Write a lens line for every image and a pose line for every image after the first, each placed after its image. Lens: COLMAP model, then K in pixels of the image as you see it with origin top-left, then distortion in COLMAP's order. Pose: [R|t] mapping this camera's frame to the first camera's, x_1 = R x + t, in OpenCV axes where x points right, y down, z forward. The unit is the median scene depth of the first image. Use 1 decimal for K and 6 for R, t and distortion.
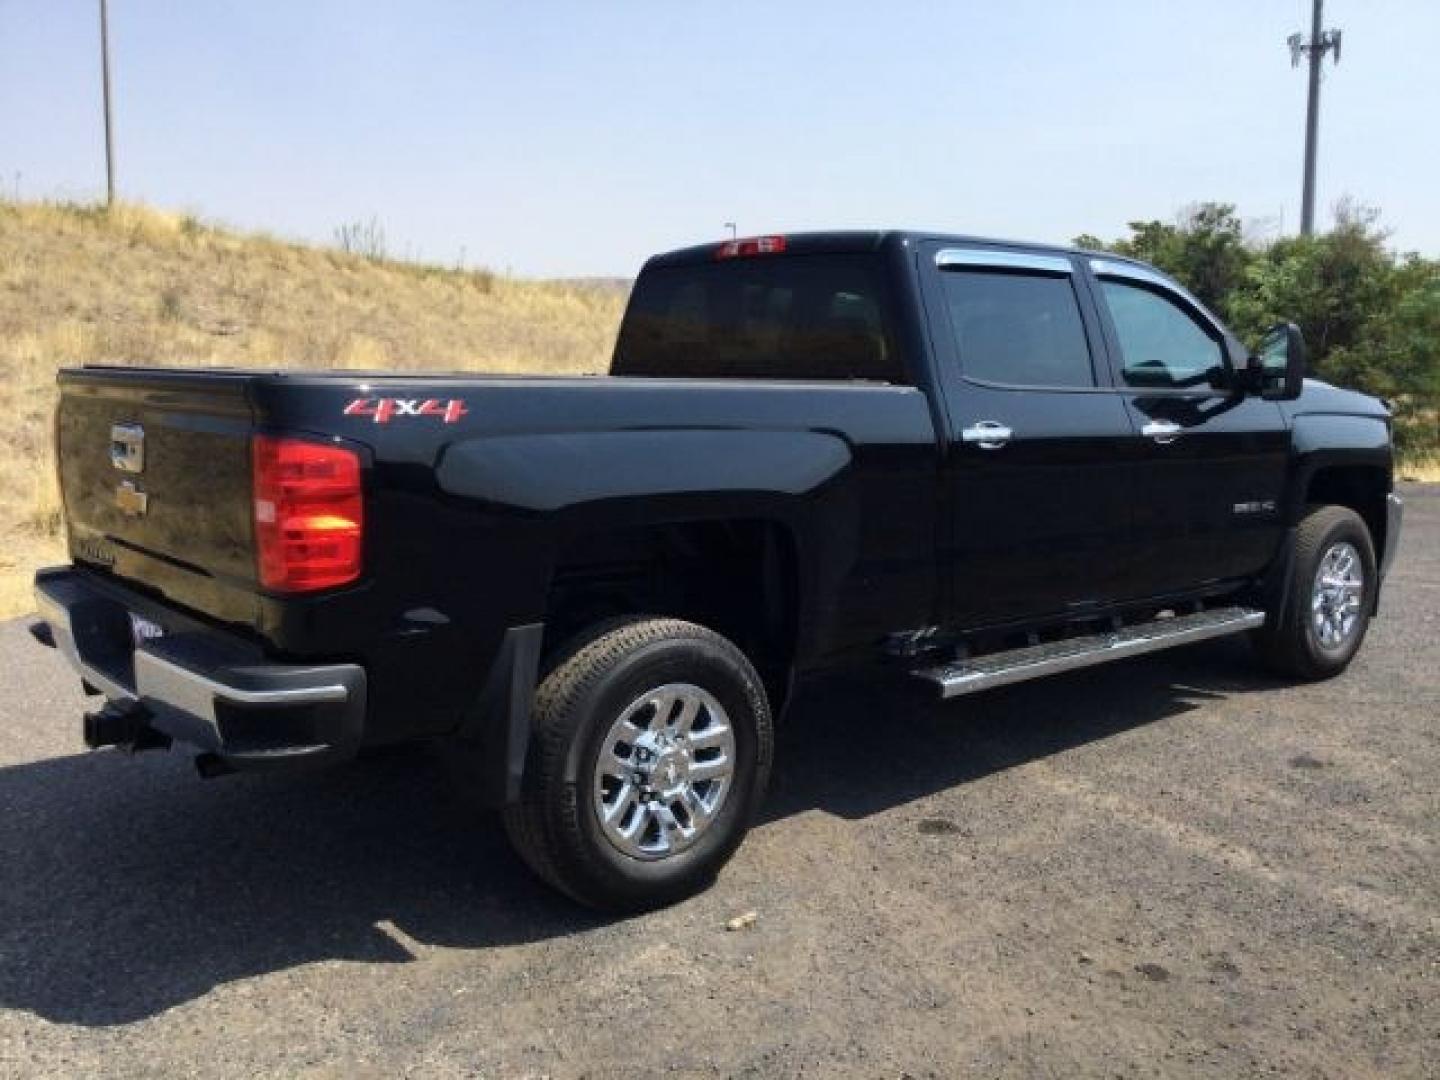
lens RADIAL K [[1294.3, 0, 726.8], [0, 1294.3, 543.4], [0, 0, 1]] dist [0.098434, -0.188083]
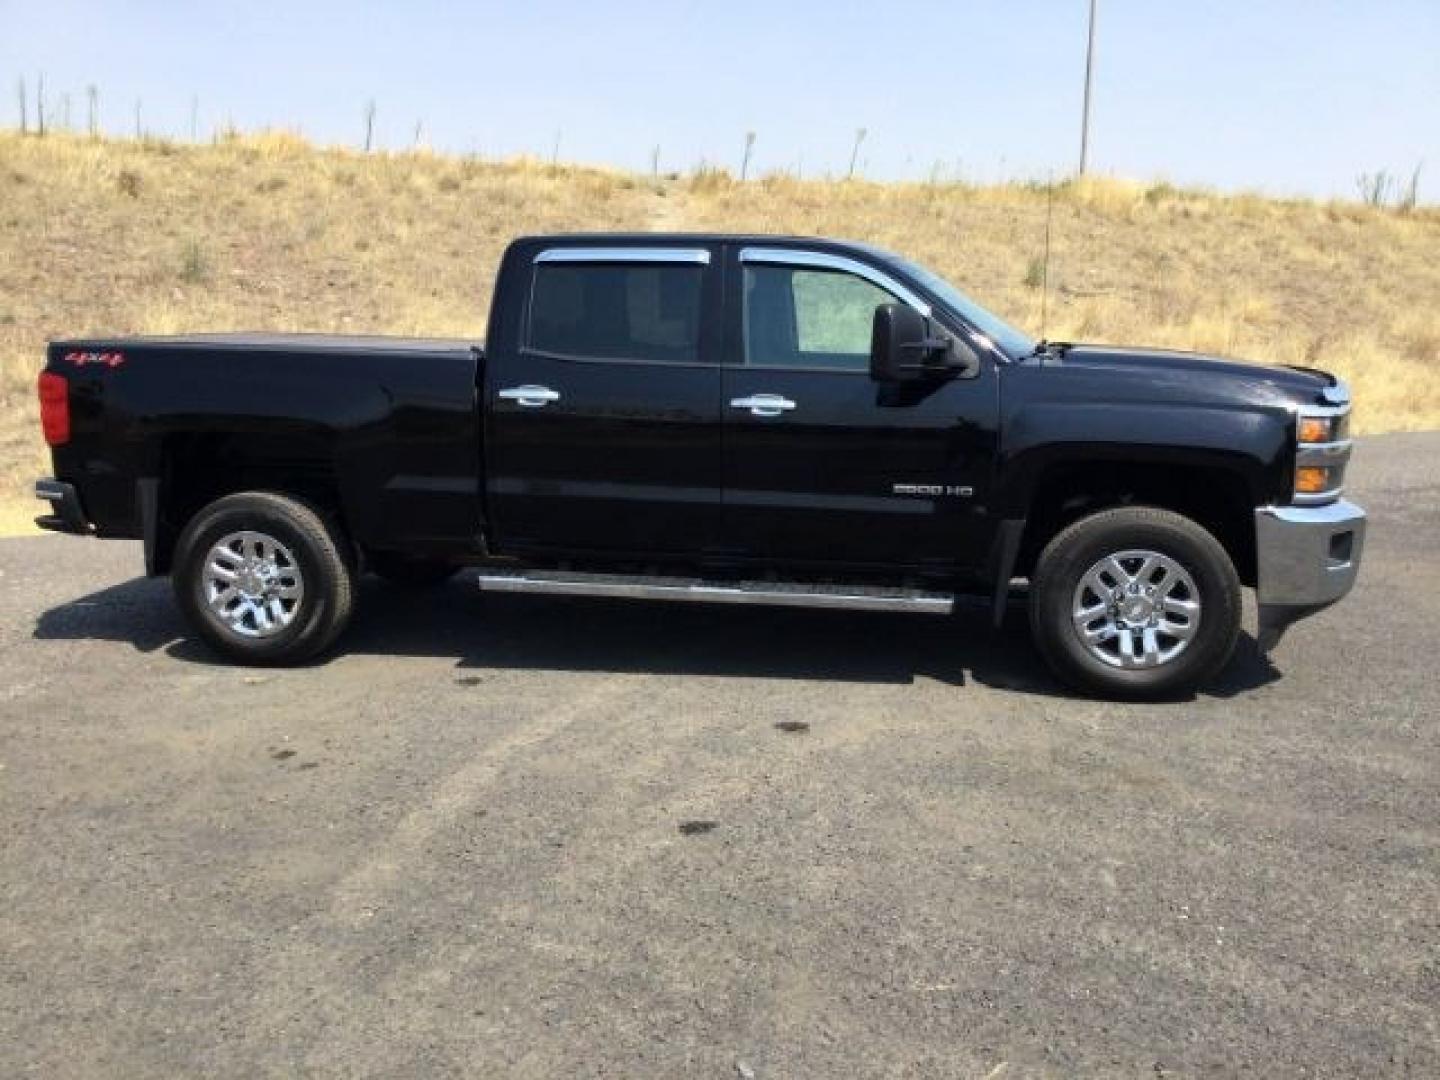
lens RADIAL K [[1294.3, 0, 726.8], [0, 1294.3, 543.4], [0, 0, 1]] dist [0.098434, -0.188083]
pose [[0.644201, 0.134629, -0.752915, 1.334003], [-0.108963, 0.990500, 0.083881, -0.068090], [0.757055, 0.028004, 0.652750, 0.312583]]
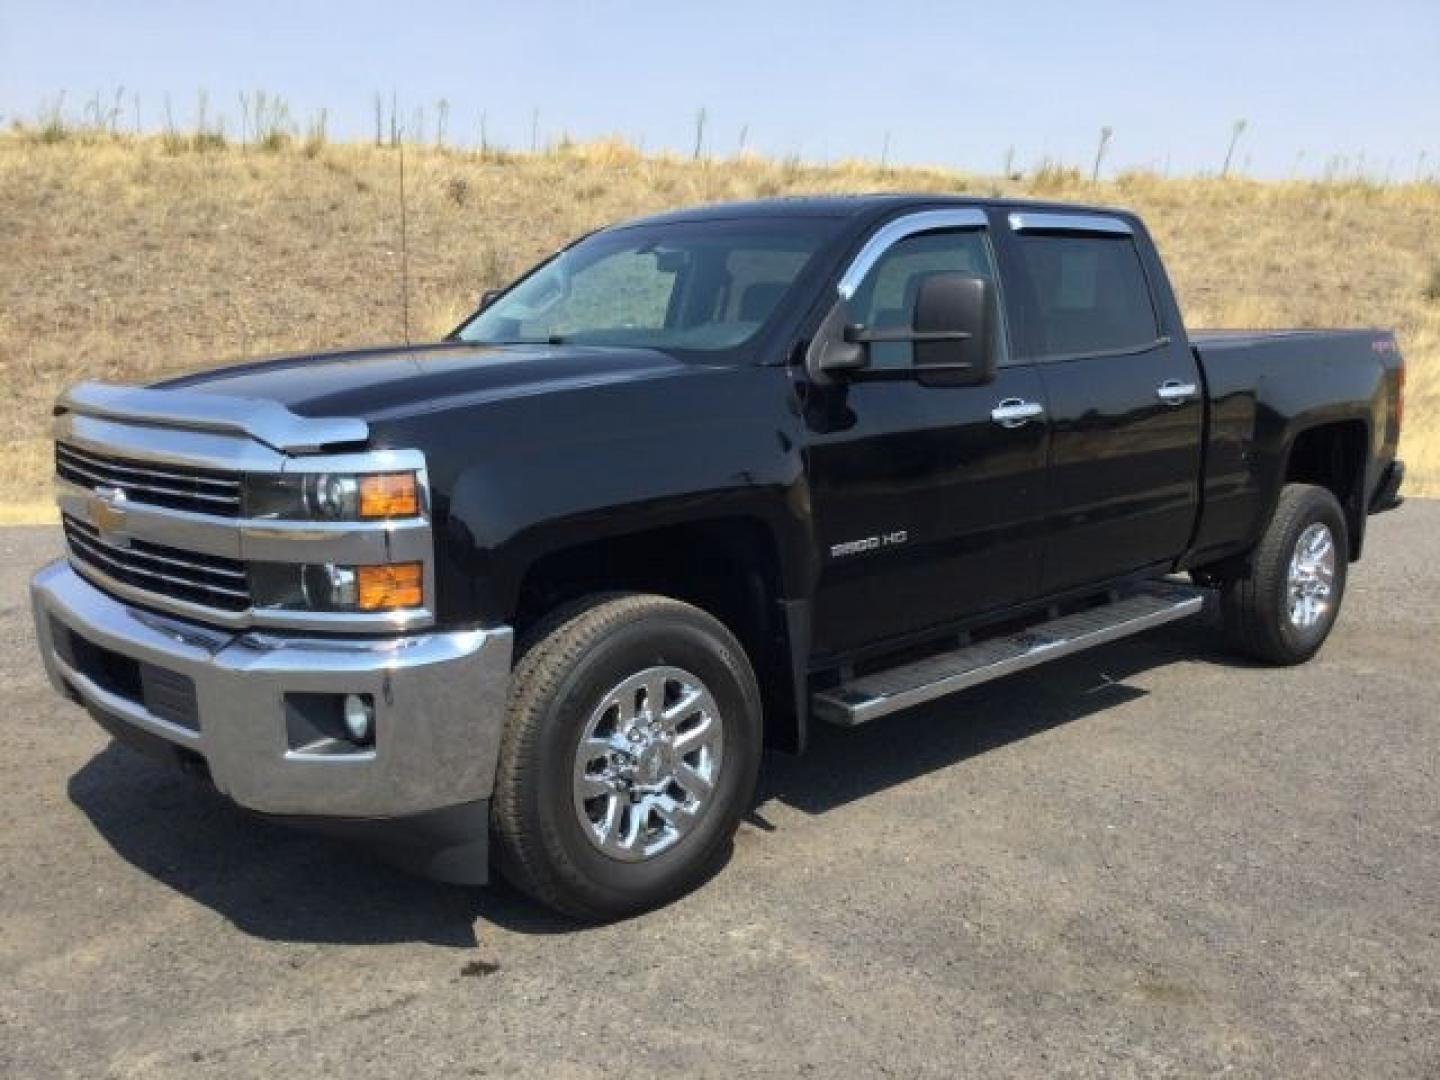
lens RADIAL K [[1294.3, 0, 726.8], [0, 1294.3, 543.4], [0, 0, 1]] dist [0.098434, -0.188083]
pose [[0.383867, 0.158571, -0.909671, 1.287687], [-0.146818, 0.983094, 0.109414, -0.101034], [0.911642, 0.091556, 0.400658, 0.739549]]
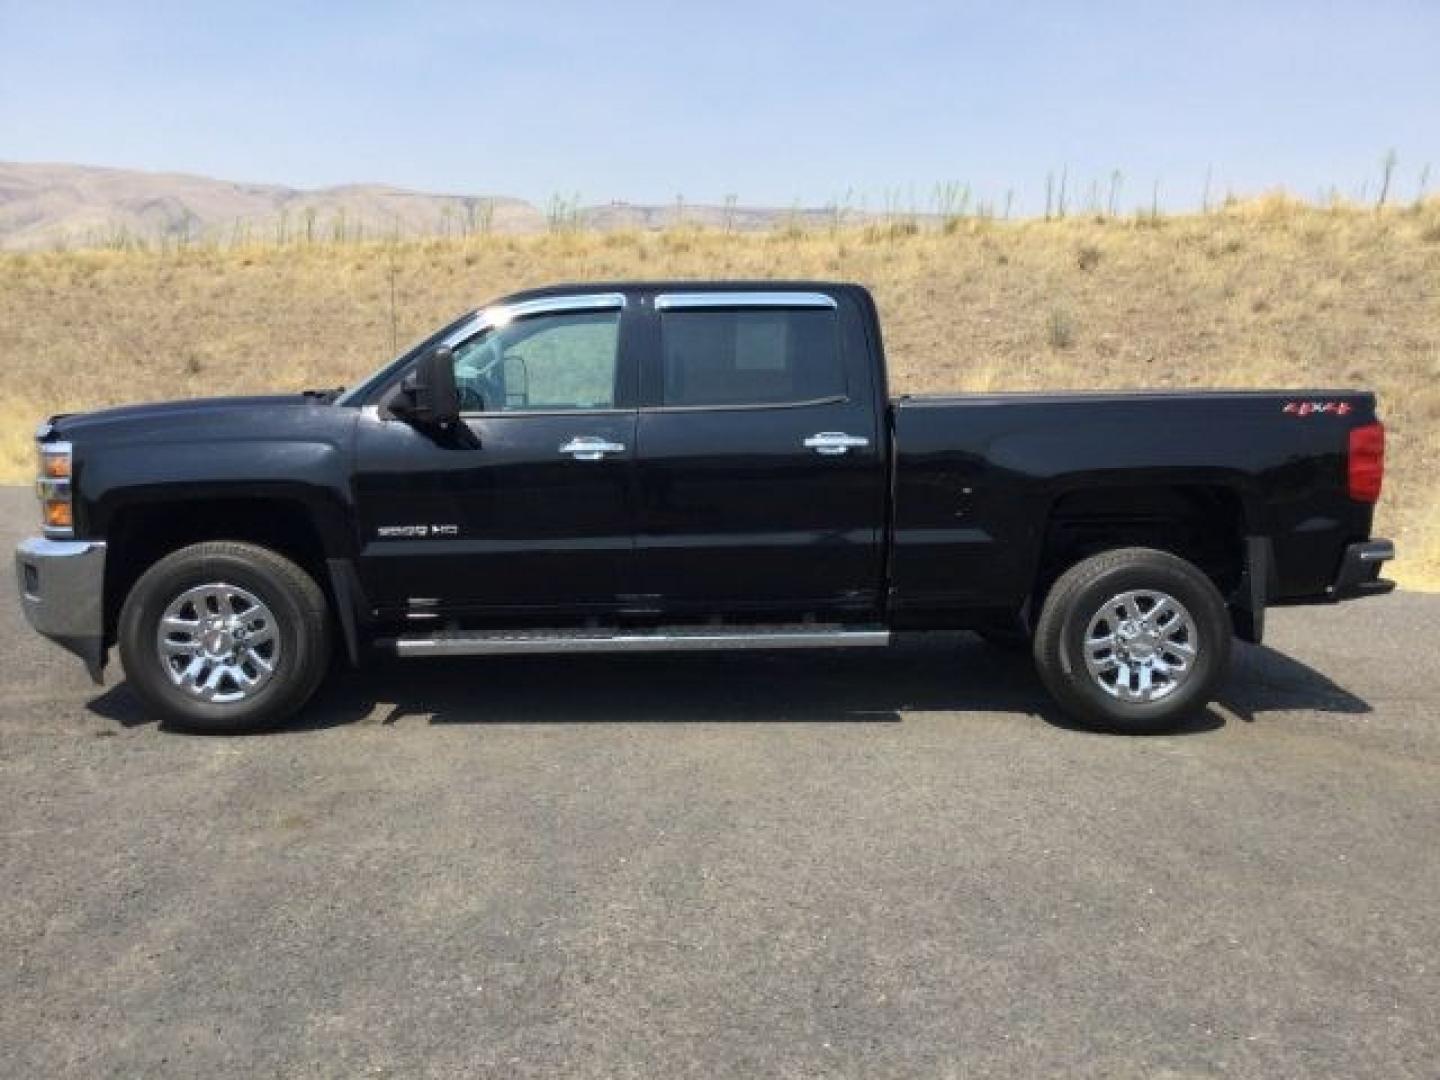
lens RADIAL K [[1294.3, 0, 726.8], [0, 1294.3, 543.4], [0, 0, 1]] dist [0.098434, -0.188083]
pose [[-0.300689, 0.121177, -0.945993, 1.632721], [-0.150746, 0.973388, 0.172602, -0.269590], [0.941733, 0.194504, -0.274420, 1.803555]]
